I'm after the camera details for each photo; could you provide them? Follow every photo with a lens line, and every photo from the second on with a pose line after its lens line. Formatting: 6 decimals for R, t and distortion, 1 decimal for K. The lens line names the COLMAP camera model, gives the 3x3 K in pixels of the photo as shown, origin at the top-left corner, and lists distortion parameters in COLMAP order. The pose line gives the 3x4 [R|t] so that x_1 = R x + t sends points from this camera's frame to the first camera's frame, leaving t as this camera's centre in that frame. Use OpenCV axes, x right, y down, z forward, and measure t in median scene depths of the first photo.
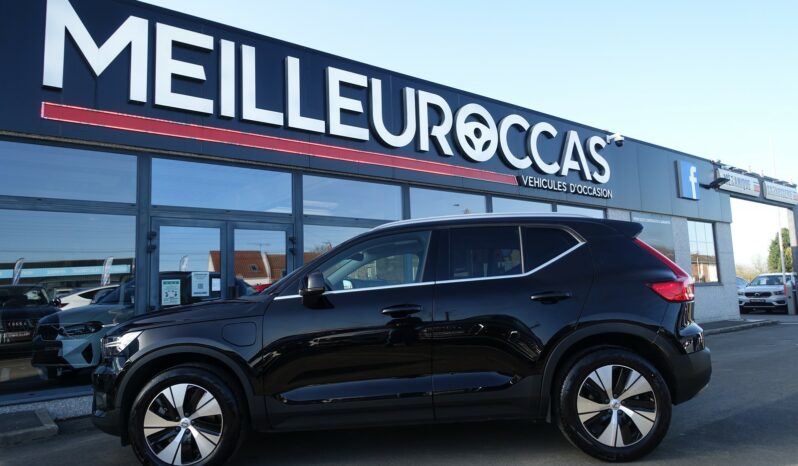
lens RADIAL K [[579.3, 0, 399.0], [0, 579.3, 233.0], [0, 0, 1]] dist [0.052478, 0.000416]
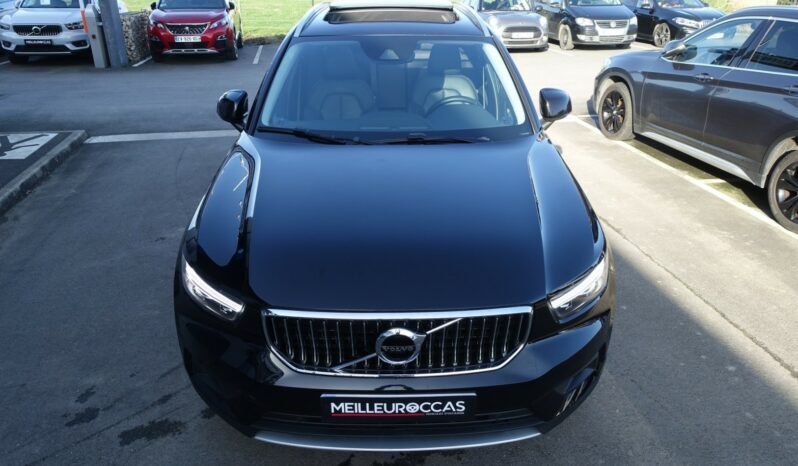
lens RADIAL K [[571.0, 0, 399.0], [0, 571.0, 233.0], [0, 0, 1]] dist [0.000969, 0.000428]
pose [[0.796297, 0.317830, -0.514679, 2.210231], [0.050072, 0.813289, 0.579701, -4.477002], [0.602829, -0.487386, 0.631706, -1.403586]]
